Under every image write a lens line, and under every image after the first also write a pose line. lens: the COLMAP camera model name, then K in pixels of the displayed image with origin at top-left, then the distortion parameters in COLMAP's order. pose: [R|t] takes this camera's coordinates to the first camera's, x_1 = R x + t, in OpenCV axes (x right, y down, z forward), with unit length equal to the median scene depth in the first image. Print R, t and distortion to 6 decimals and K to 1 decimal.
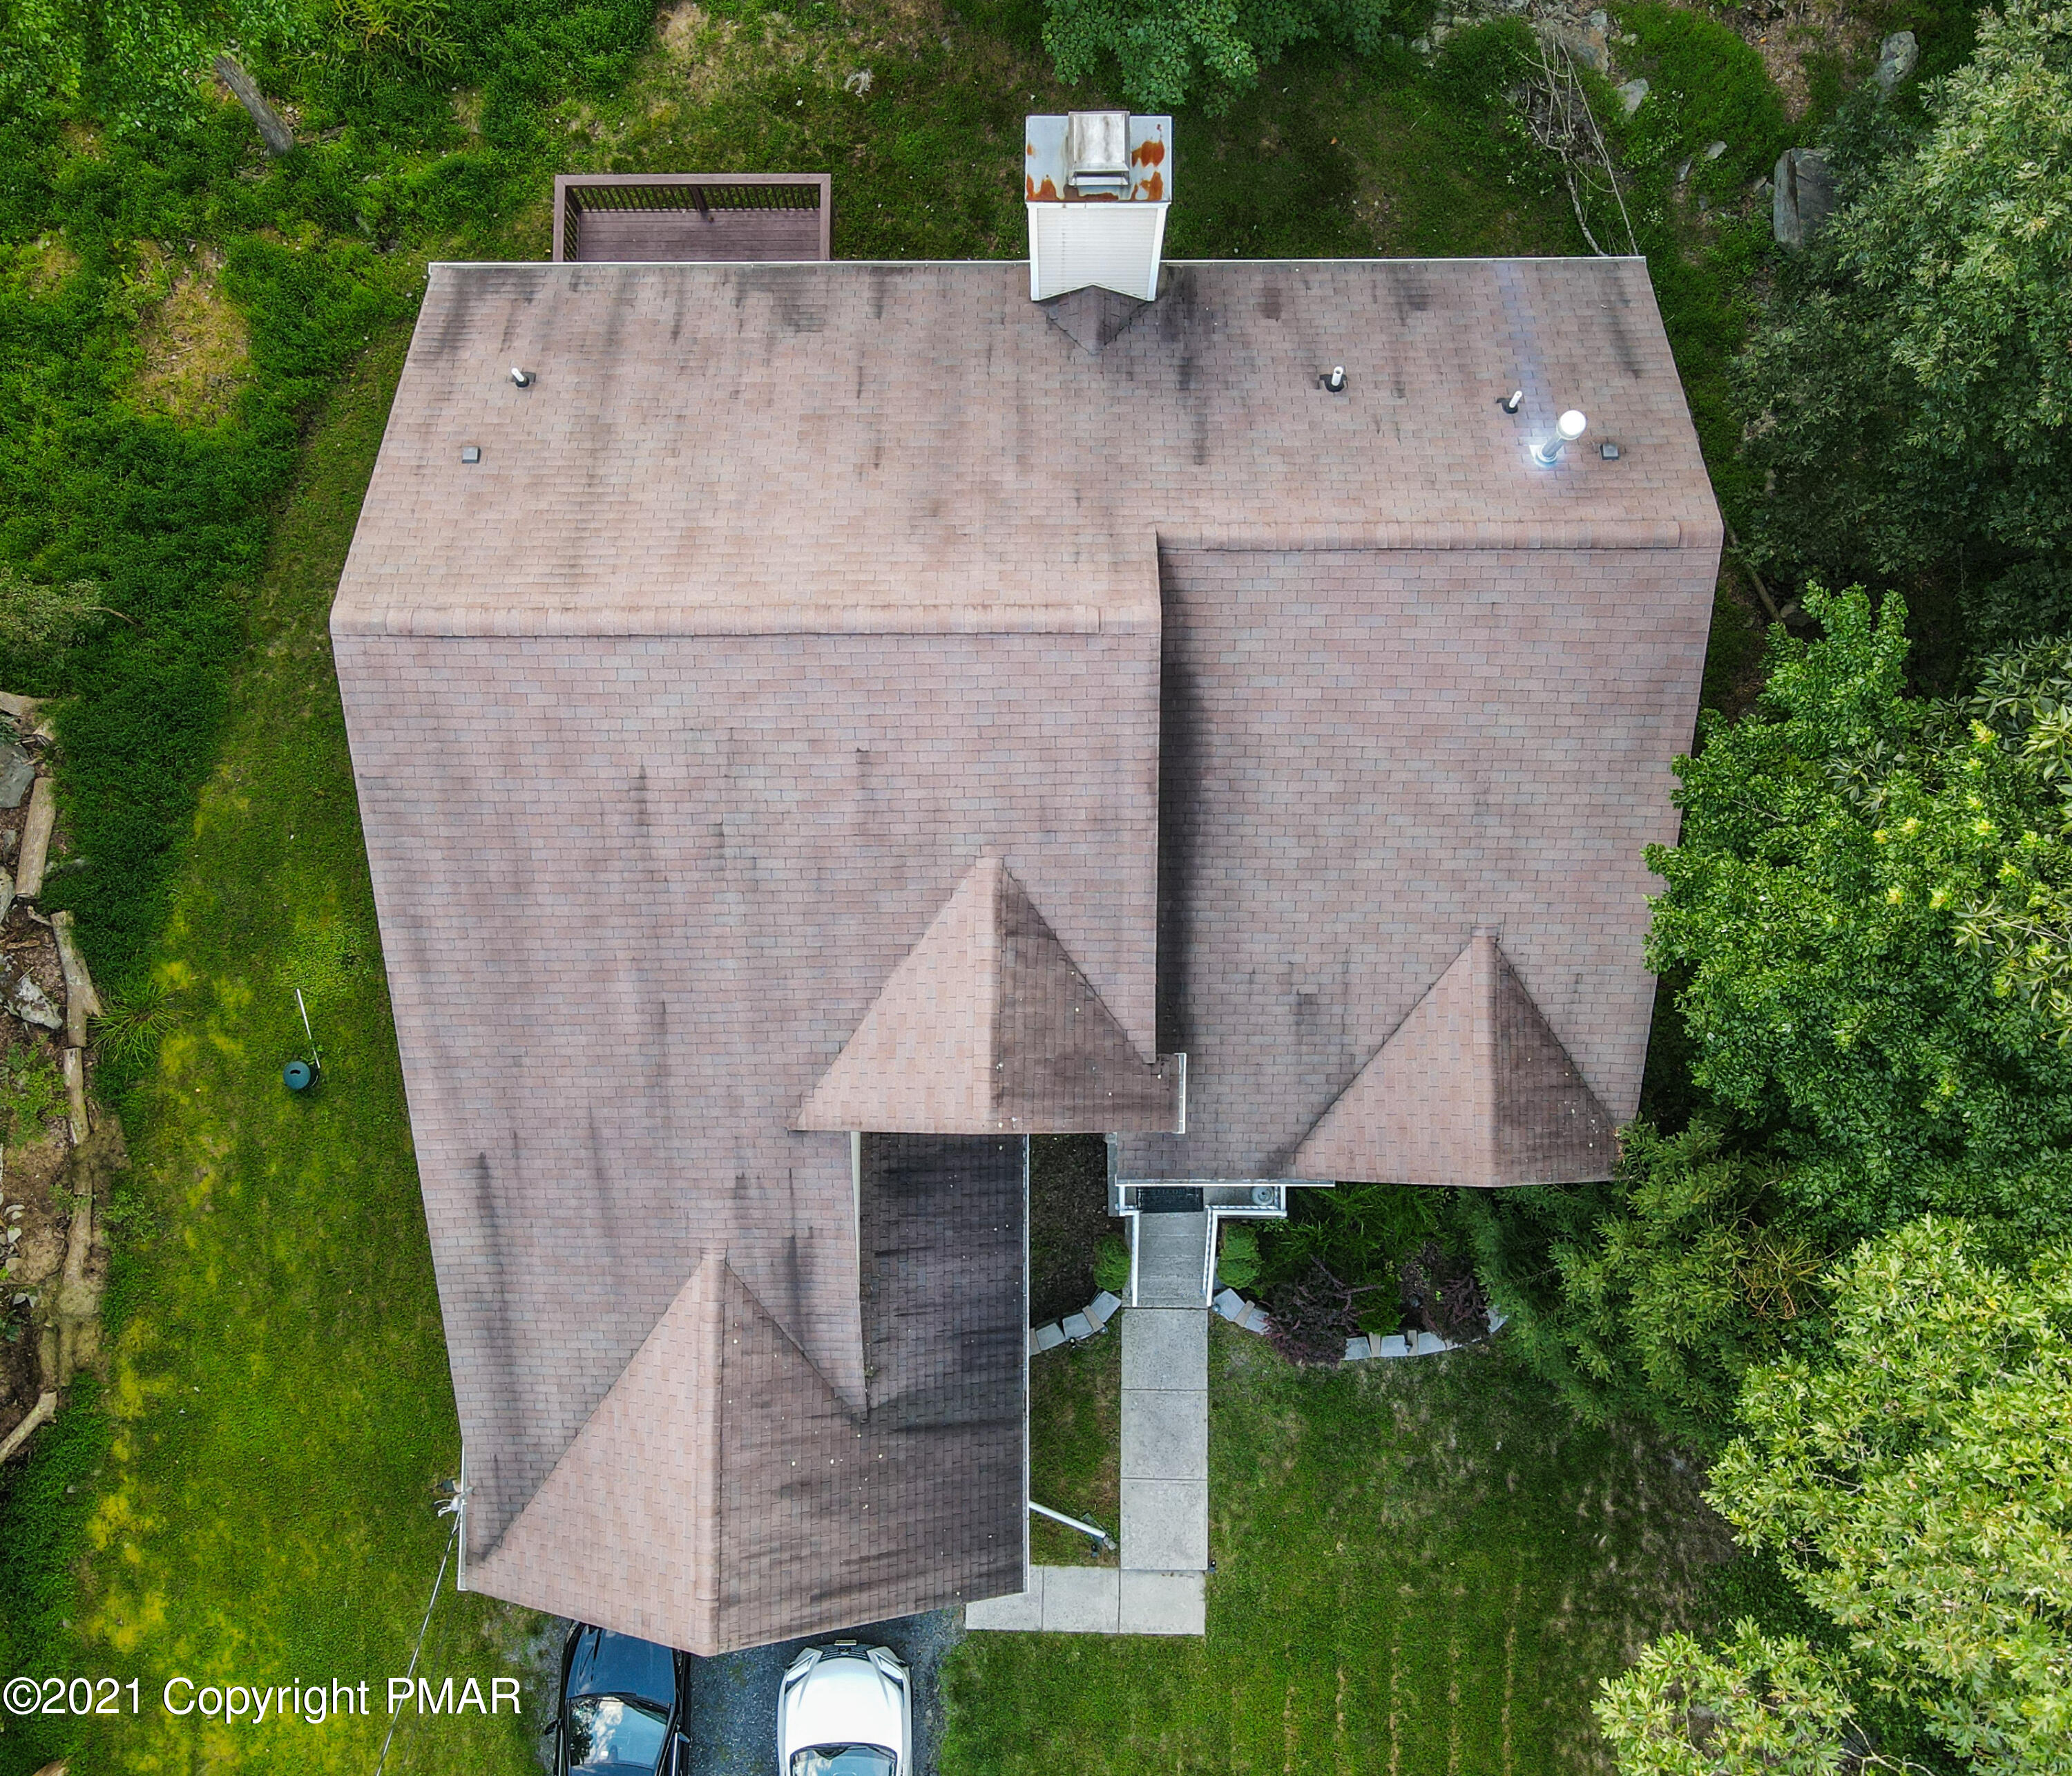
lens RADIAL K [[1841.7, 0, 1040.5], [0, 1841.7, 833.2], [0, 0, 1]] dist [-0.005553, 0.035126]
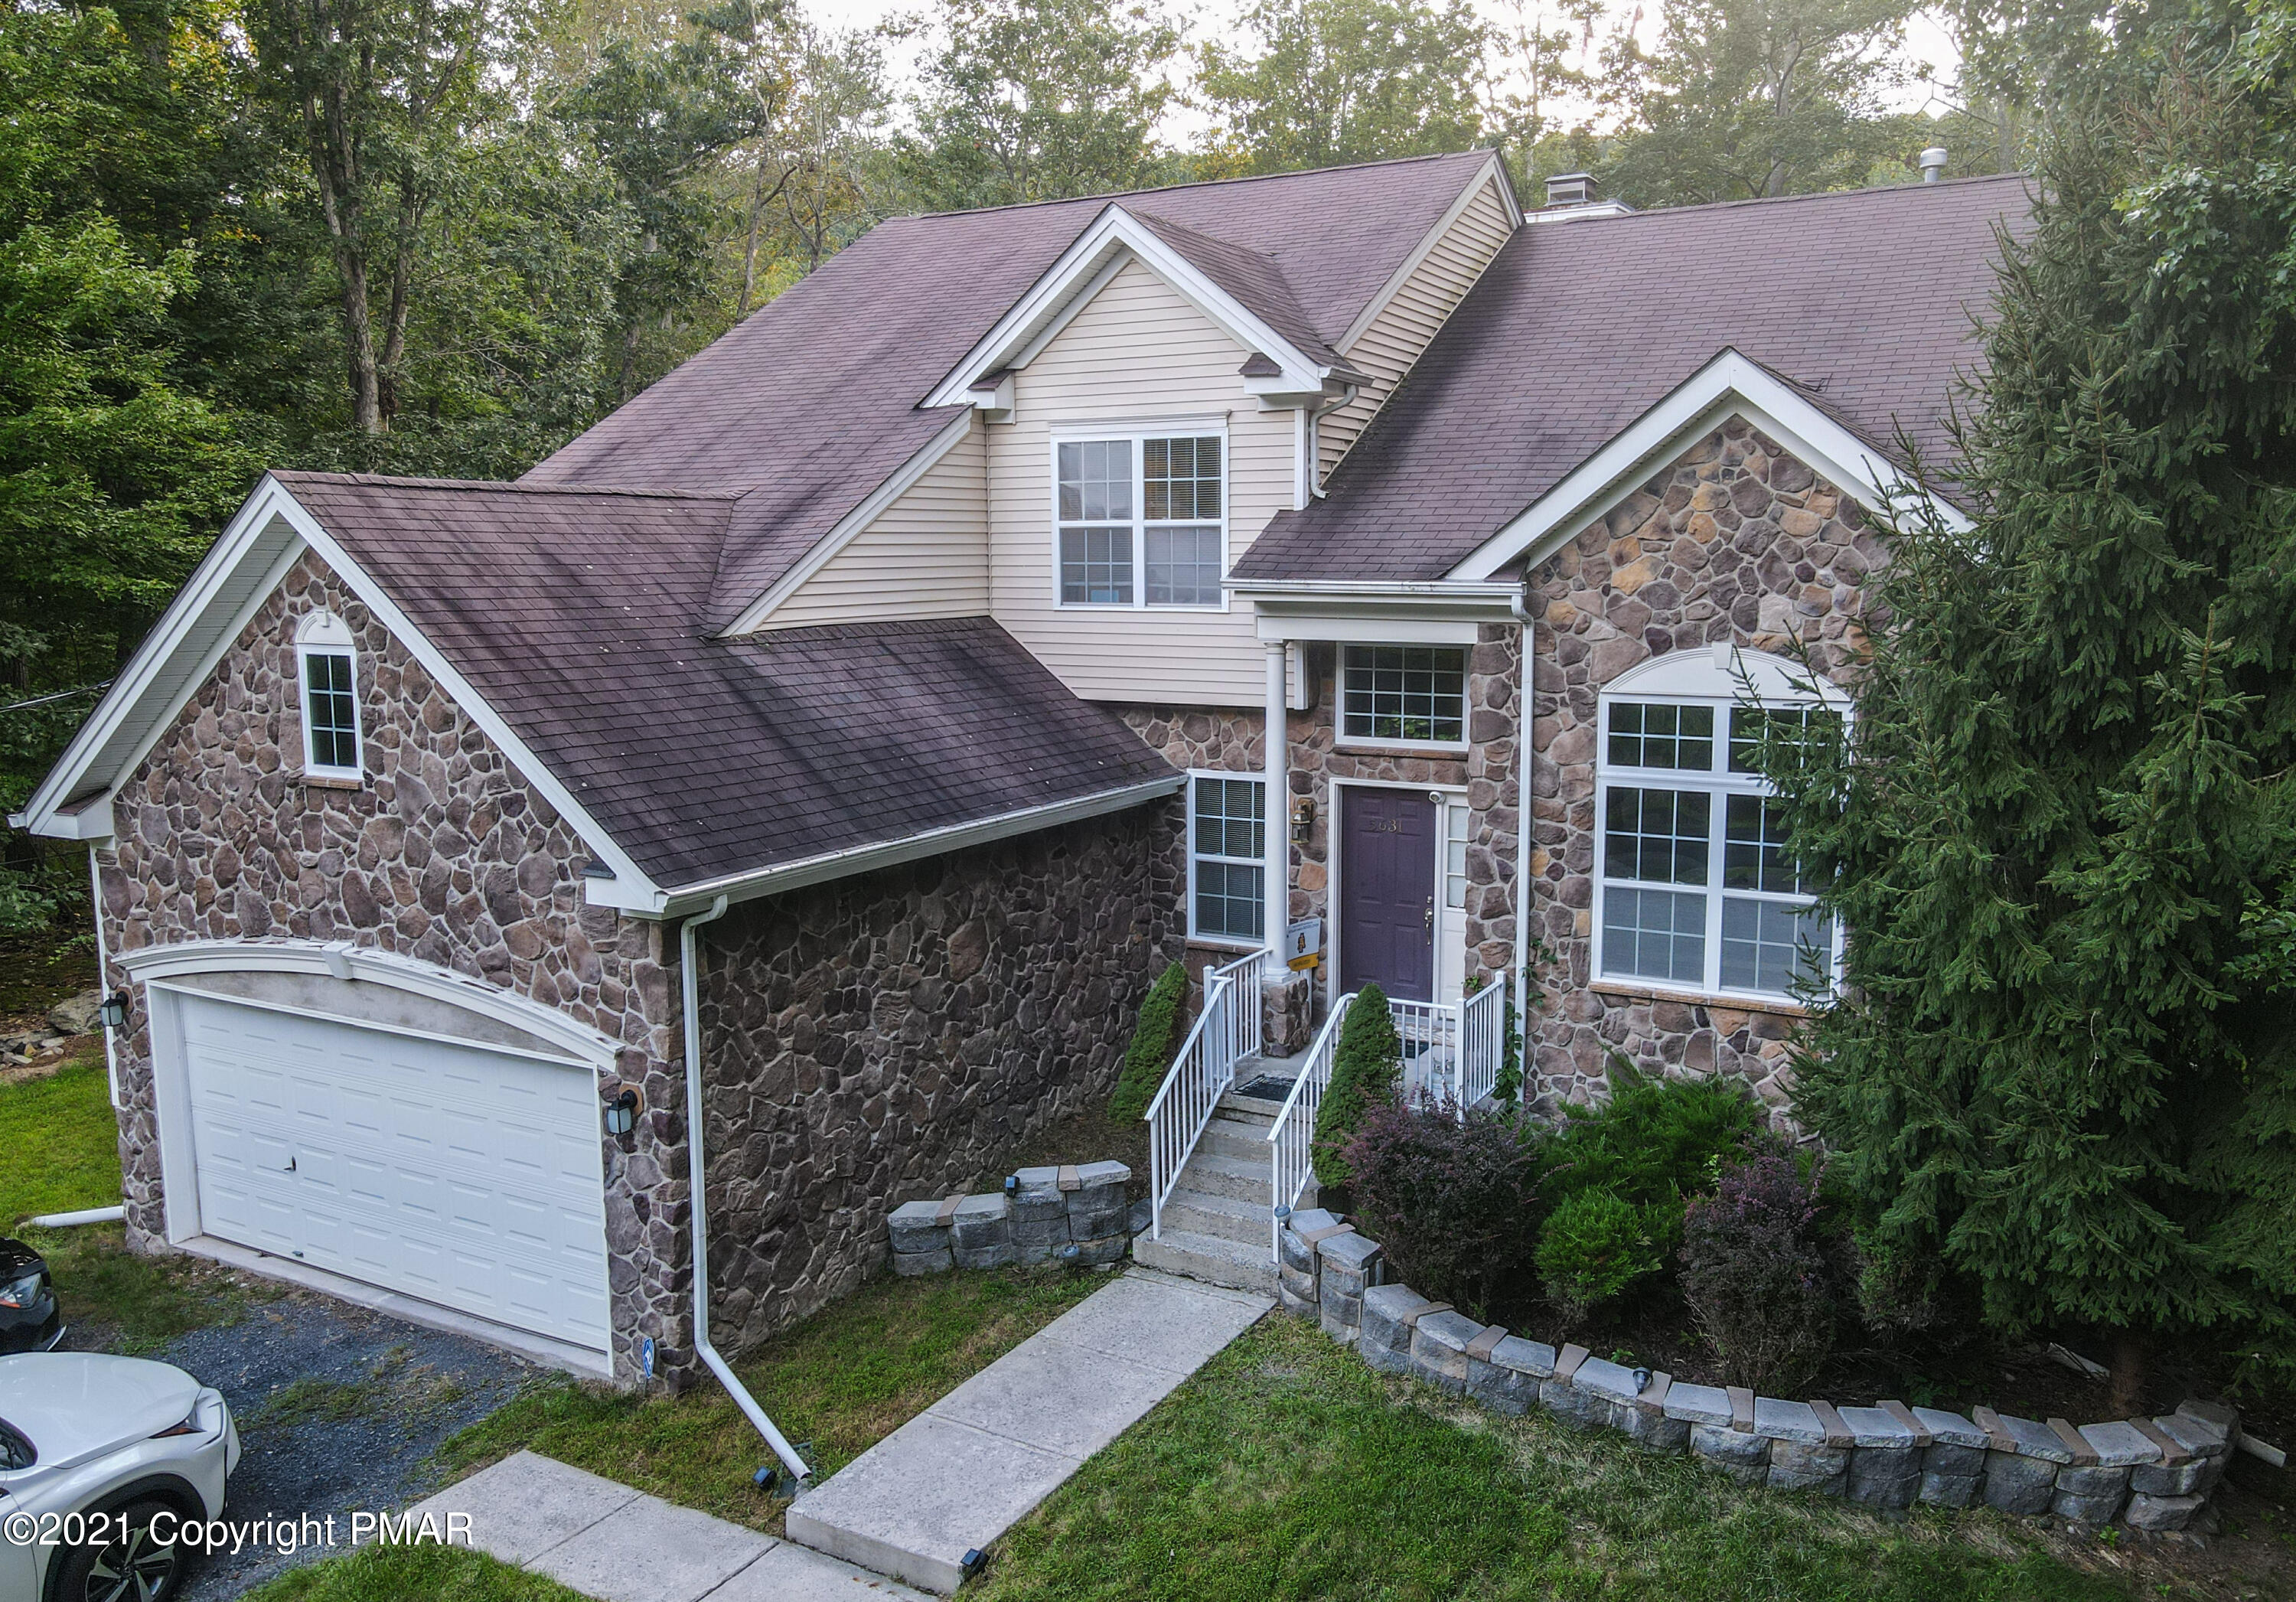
lens RADIAL K [[1750.4, 0, 1213.9], [0, 1750.4, 790.1], [0, 0, 1]] dist [0.007649, 0.009748]
pose [[0.882862, 0.069278, -0.464495, 0.297054], [-0.467036, 0.233386, -0.852882, 0.653249], [0.049321, 0.969913, 0.238403, 0.774698]]
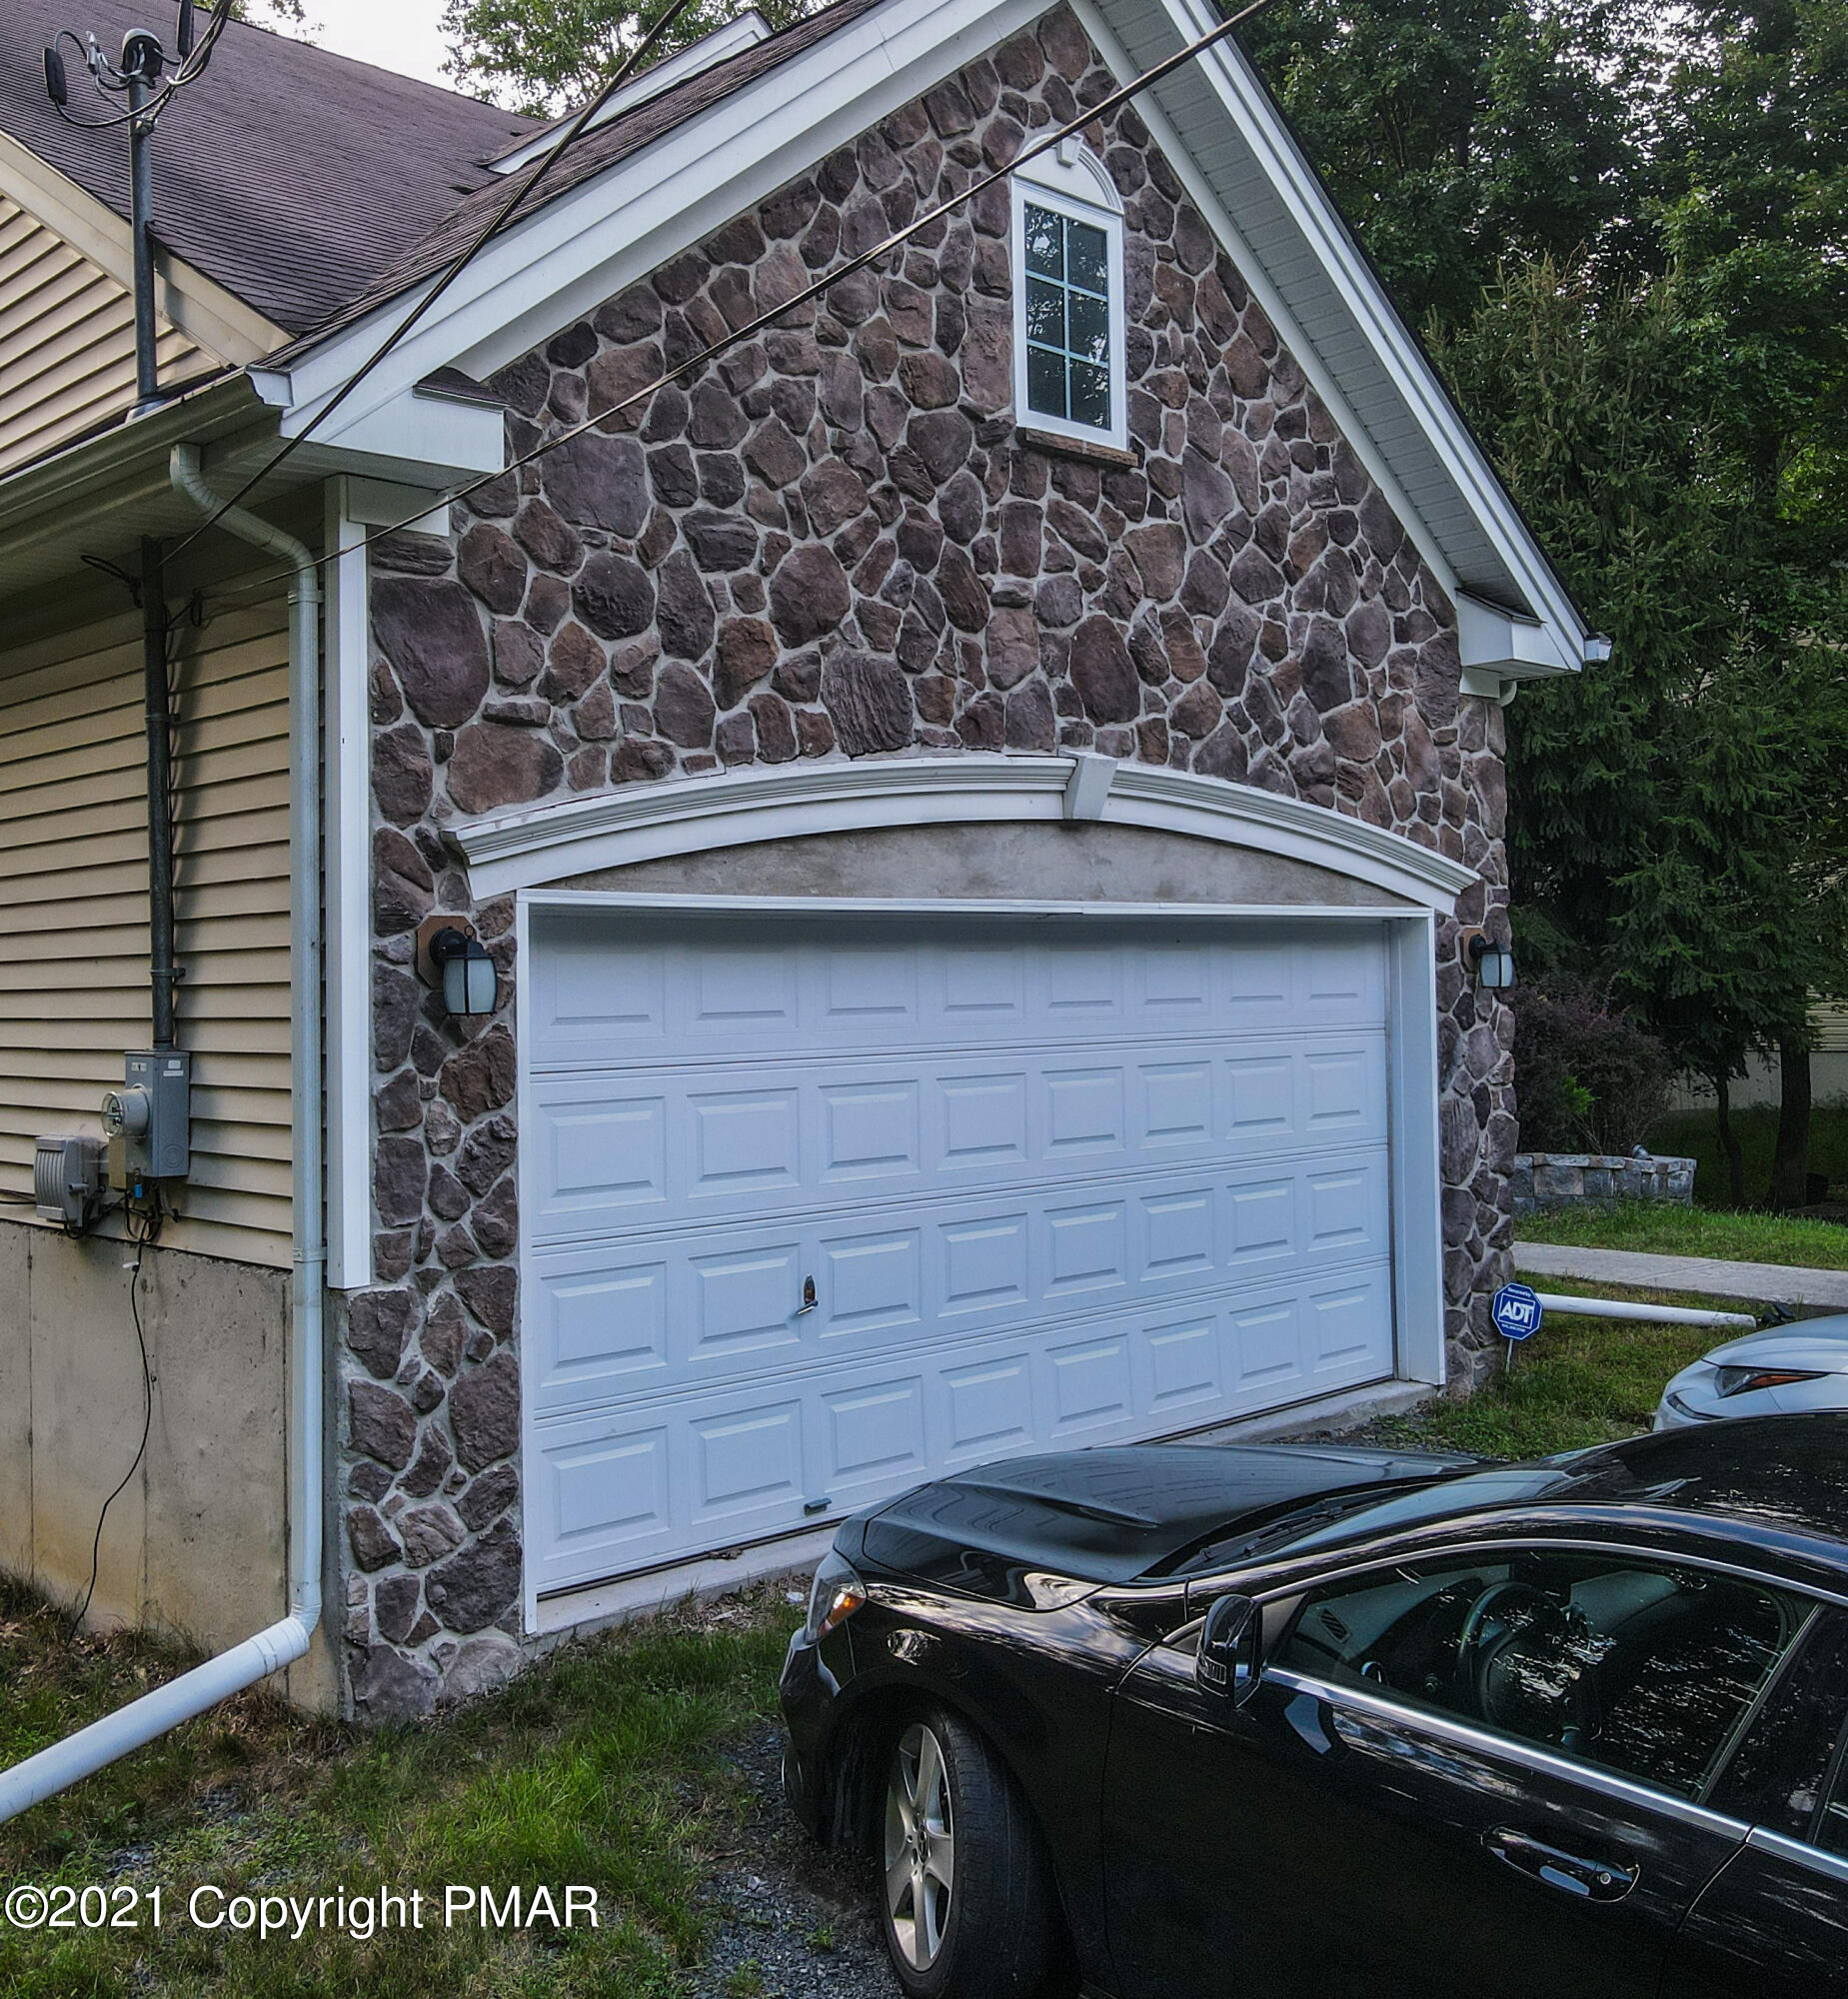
lens RADIAL K [[2100.1, 0, 923.1], [0, 2100.1, 912.7], [0, 0, 1]] dist [-0.026056, 0.040759]
pose [[0.708945, 0.019274, 0.705001, -0.379242], [0.701612, 0.082324, -0.707788, 0.562300], [-0.071680, 0.996419, 0.044840, 0.933069]]
